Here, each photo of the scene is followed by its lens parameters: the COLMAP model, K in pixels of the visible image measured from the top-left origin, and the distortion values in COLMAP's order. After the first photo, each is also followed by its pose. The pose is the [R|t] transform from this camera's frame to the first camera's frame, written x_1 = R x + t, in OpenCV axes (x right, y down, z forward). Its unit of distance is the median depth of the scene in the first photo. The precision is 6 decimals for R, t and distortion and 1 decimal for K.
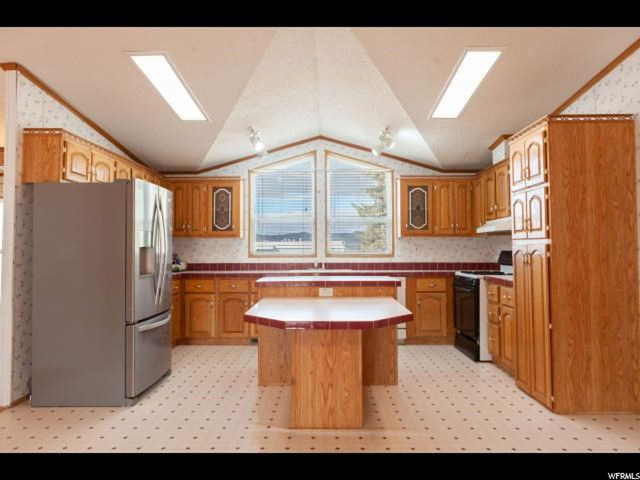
lens RADIAL K [[445.3, 0, 320.0], [0, 445.3, 240.0], [0, 0, 1]] dist [-0.000844, -0.000136]
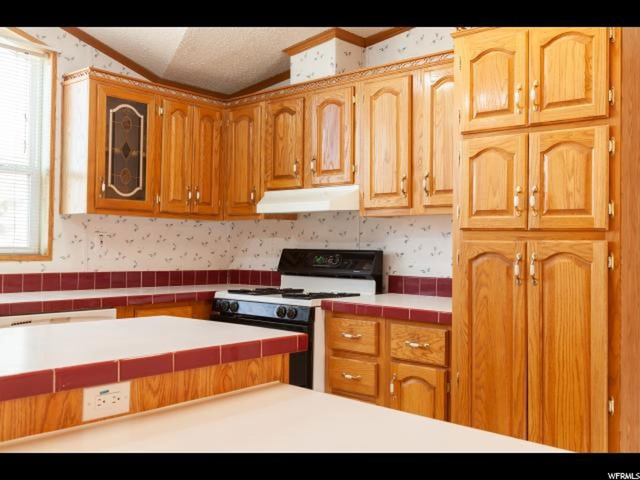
lens RADIAL K [[635.3, 0, 320.0], [0, 635.3, 240.0], [0, 0, 1]] dist [0.013366, 0.015375]
pose [[0.649543, 0.019479, 0.760075, -0.134765], [-0.034368, 0.999402, 0.003758, 0.008841], [-0.759548, -0.028563, 0.649824, 0.439759]]
